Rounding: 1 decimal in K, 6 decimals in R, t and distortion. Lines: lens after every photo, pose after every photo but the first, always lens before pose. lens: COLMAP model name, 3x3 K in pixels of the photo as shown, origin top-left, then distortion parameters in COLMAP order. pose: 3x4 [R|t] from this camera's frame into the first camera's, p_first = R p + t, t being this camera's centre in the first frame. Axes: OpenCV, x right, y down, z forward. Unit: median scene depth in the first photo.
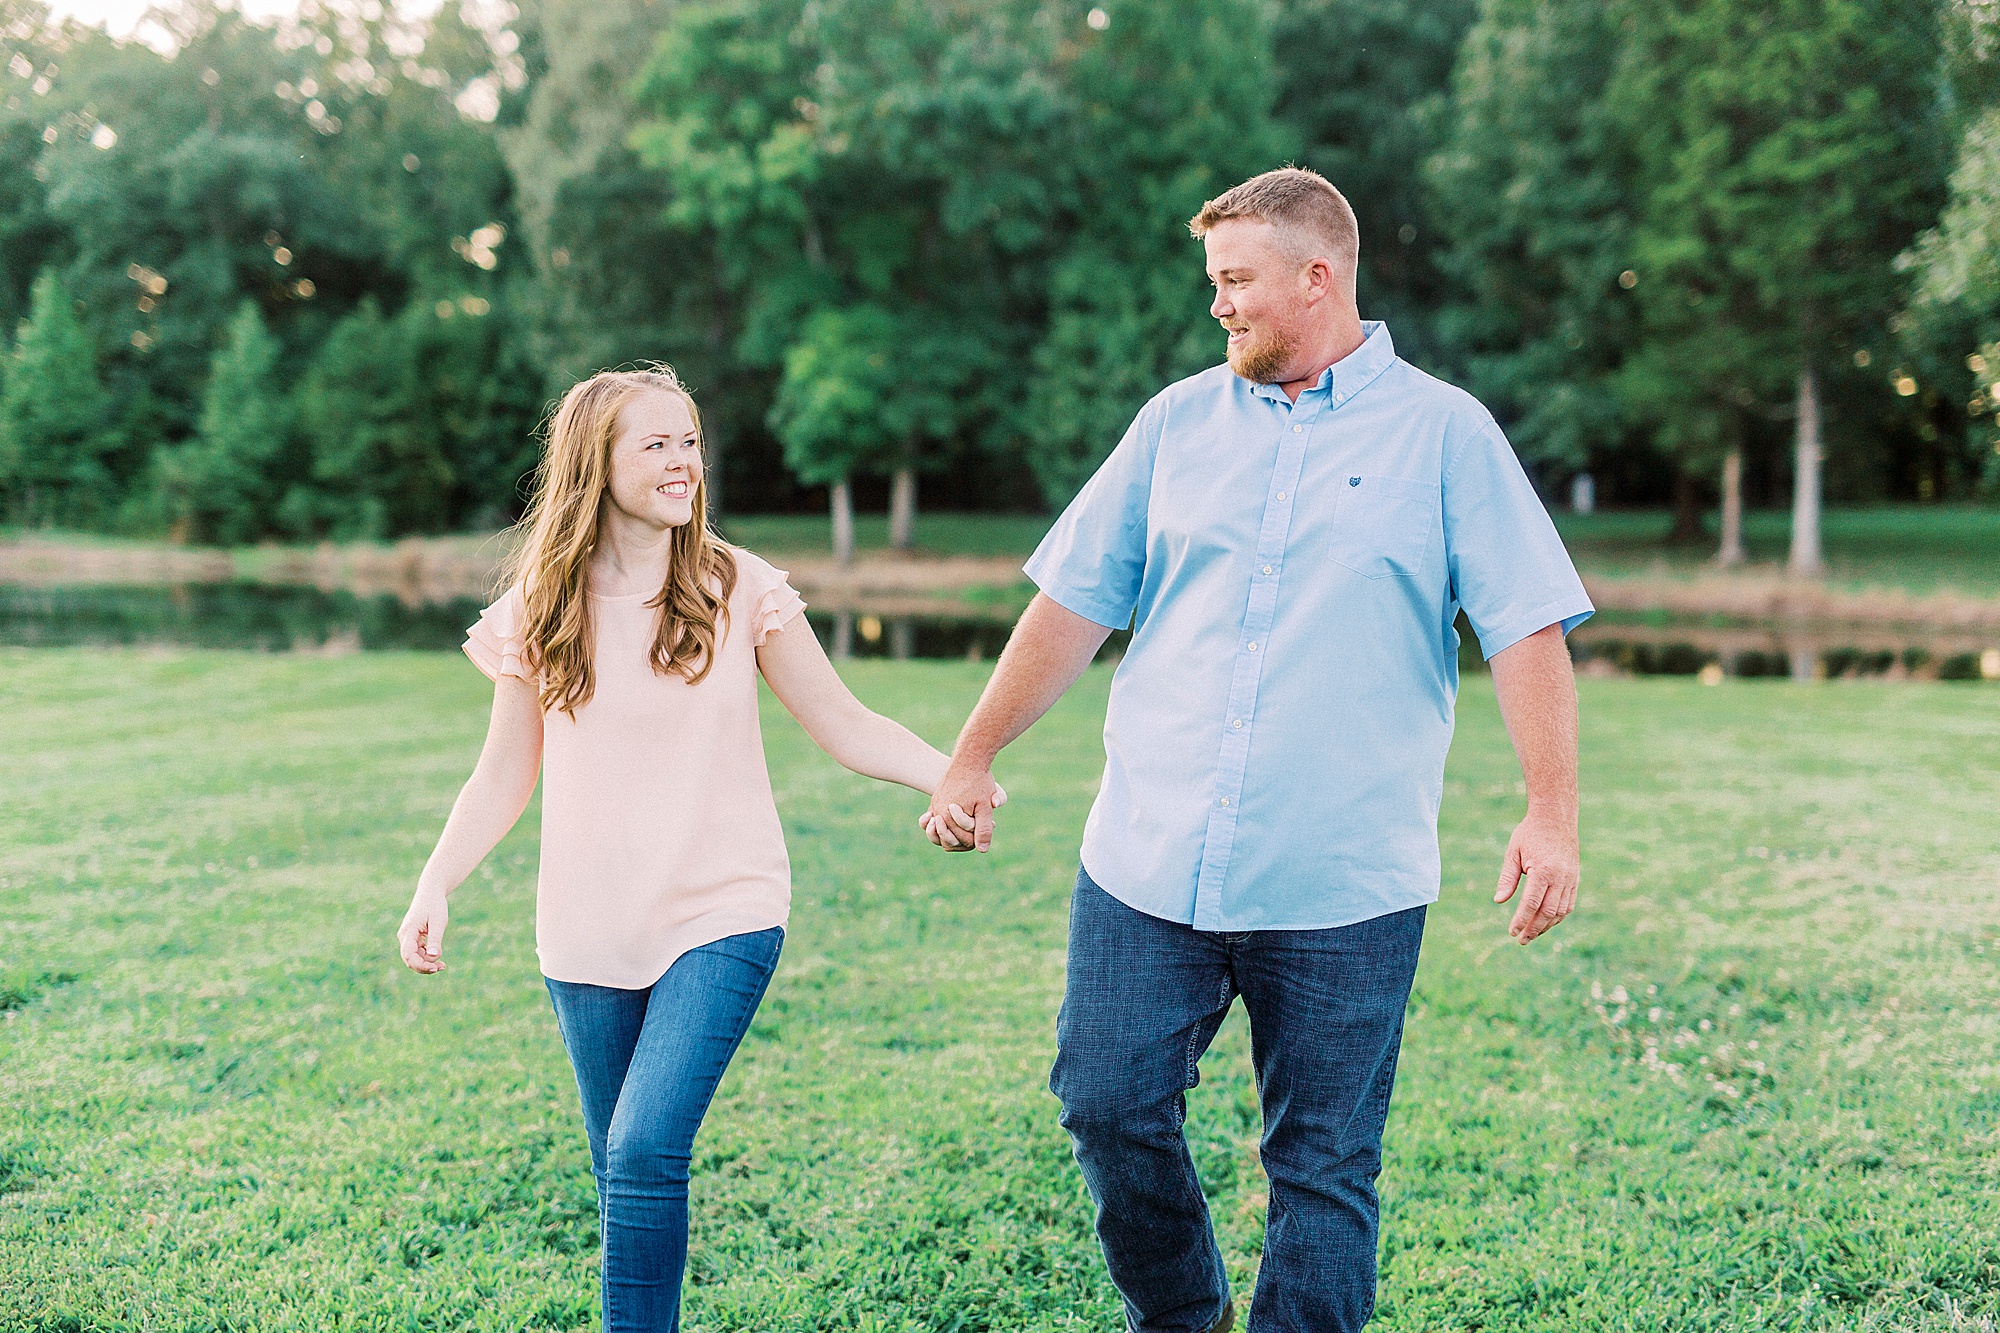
lens RADIAL K [[2860.4, 0, 992.4], [0, 2860.4, 654.4], [0, 0, 1]] dist [-0.036506, 0.000000]
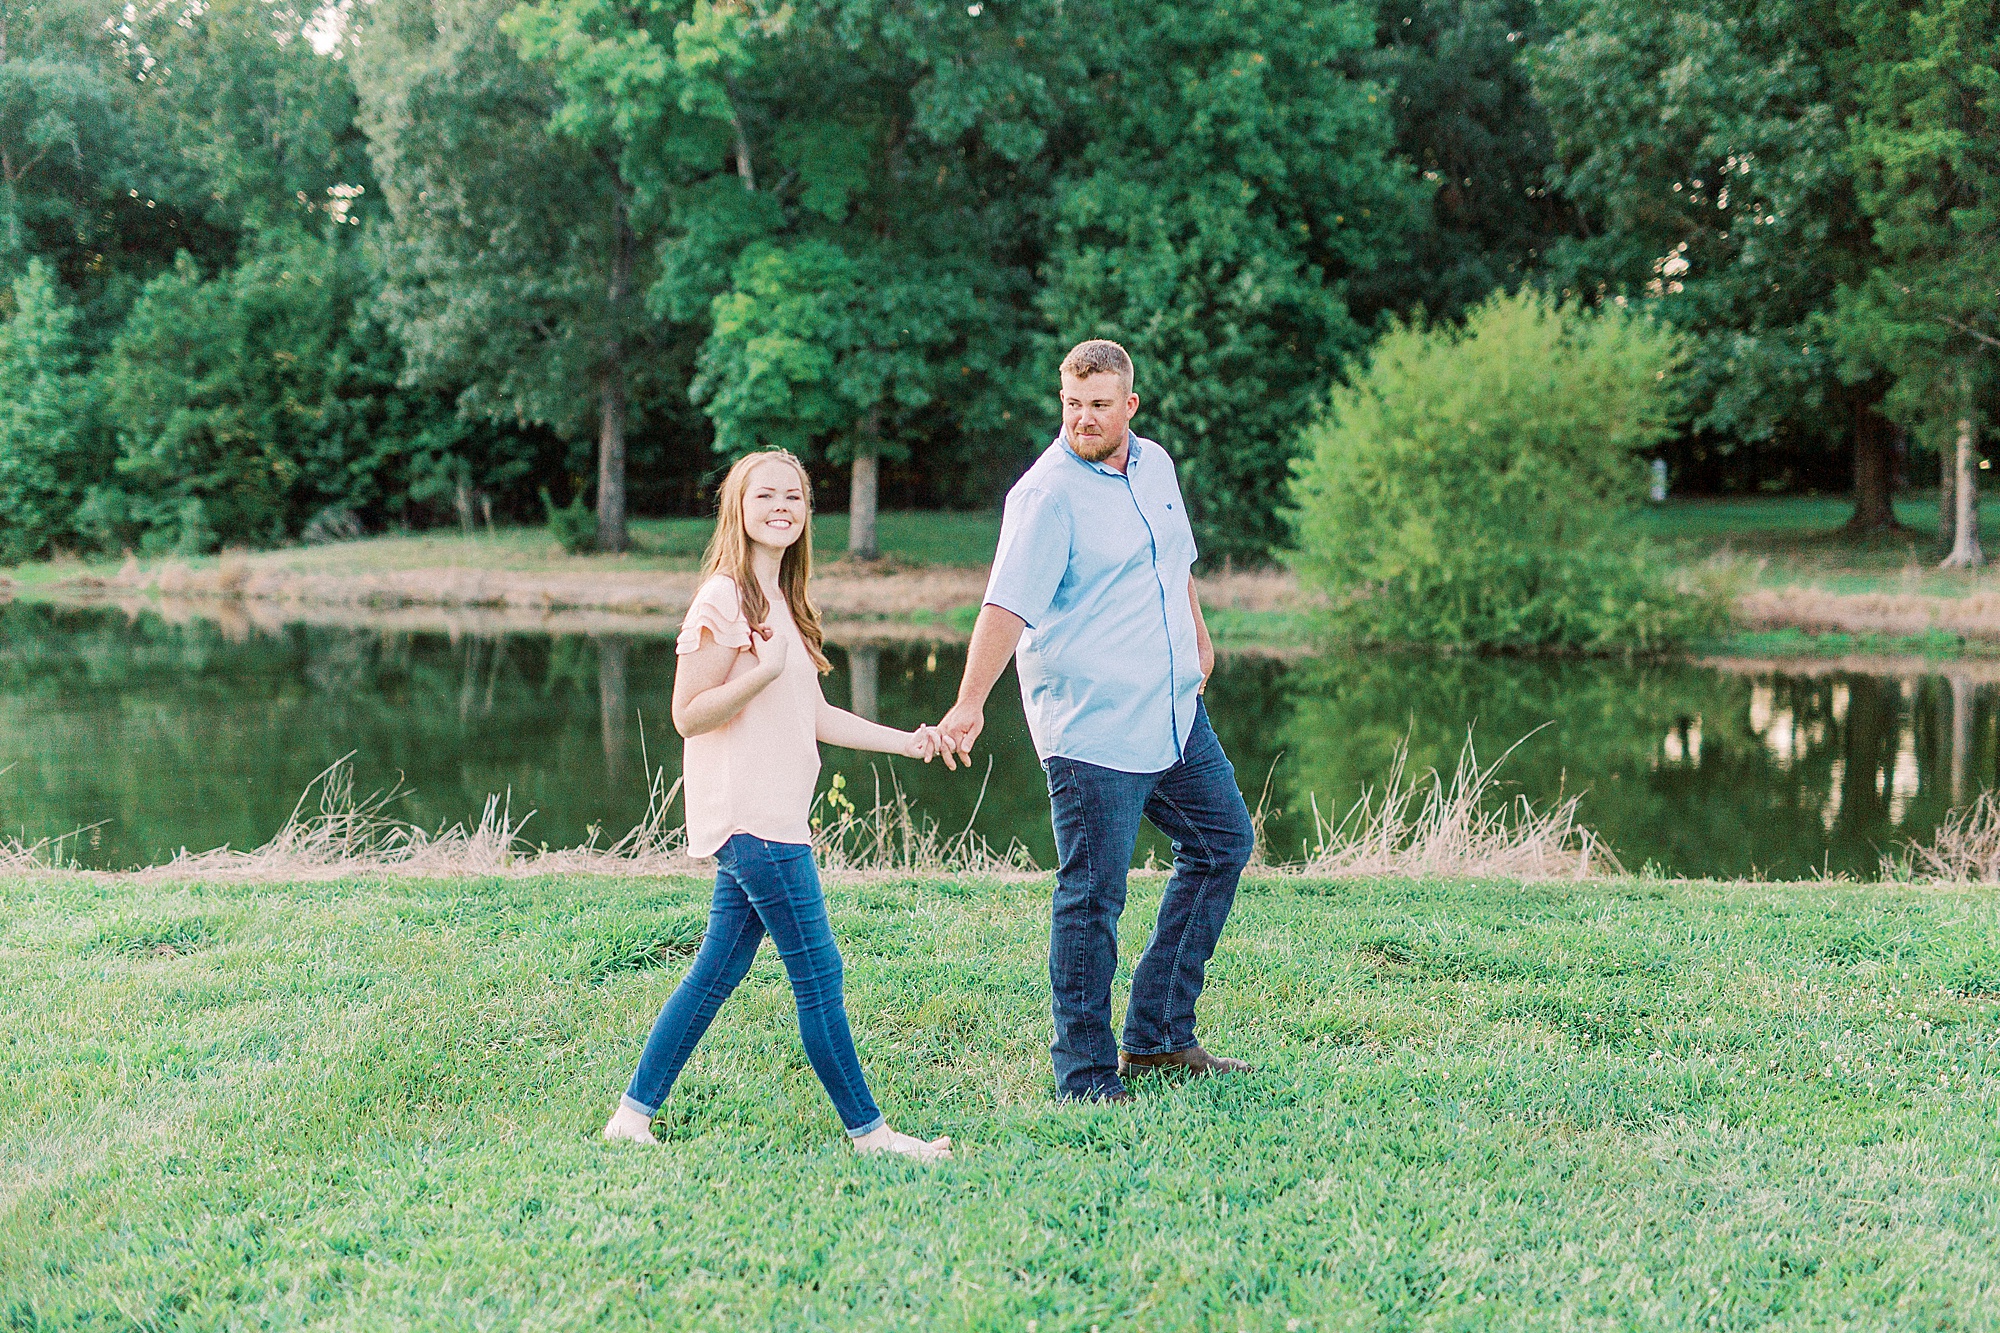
lens RADIAL K [[2860.4, 0, 988.9], [0, 2860.4, 666.1], [0, 0, 1]] dist [-0.036506, 0.000000]
pose [[0.999370, -0.013852, 0.032683, -0.022928], [0.013632, 0.999883, 0.006921, -0.011985], [-0.032775, -0.006471, 0.999442, 0.219955]]
